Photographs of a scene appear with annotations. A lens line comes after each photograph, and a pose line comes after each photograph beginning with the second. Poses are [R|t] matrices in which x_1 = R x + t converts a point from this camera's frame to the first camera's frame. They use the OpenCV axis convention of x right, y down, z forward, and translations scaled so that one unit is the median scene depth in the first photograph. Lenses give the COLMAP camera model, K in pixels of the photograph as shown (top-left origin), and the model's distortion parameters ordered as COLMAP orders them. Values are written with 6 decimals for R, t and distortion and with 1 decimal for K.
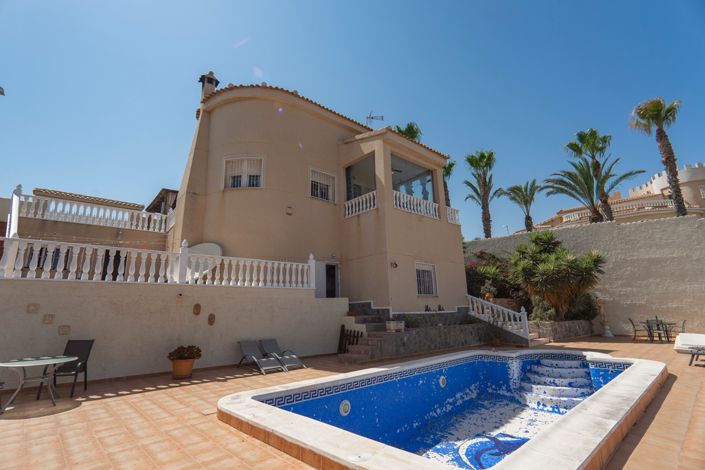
lens RADIAL K [[342.7, 0, 351.1], [0, 342.7, 229.0], [0, 0, 1]] dist [-0.019708, 0.009467]
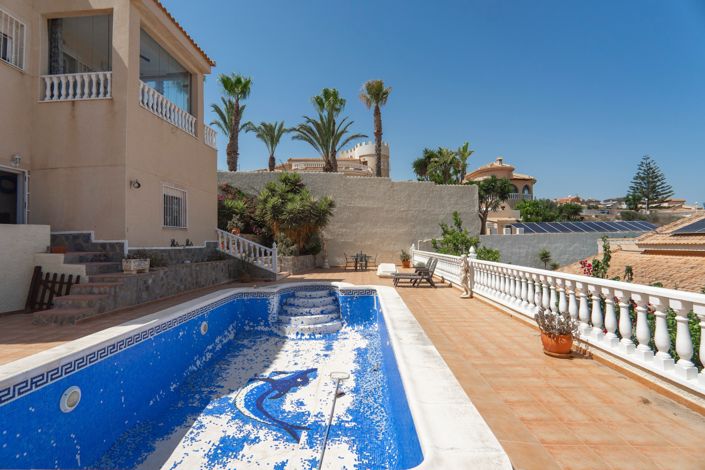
lens RADIAL K [[342.7, 0, 351.1], [0, 342.7, 229.0], [0, 0, 1]] dist [-0.019708, 0.009467]
pose [[0.709252, 0.038289, 0.703915, -0.050376], [-0.165549, 0.979647, 0.113517, 0.036507], [-0.685241, -0.197044, 0.701155, 0.144147]]
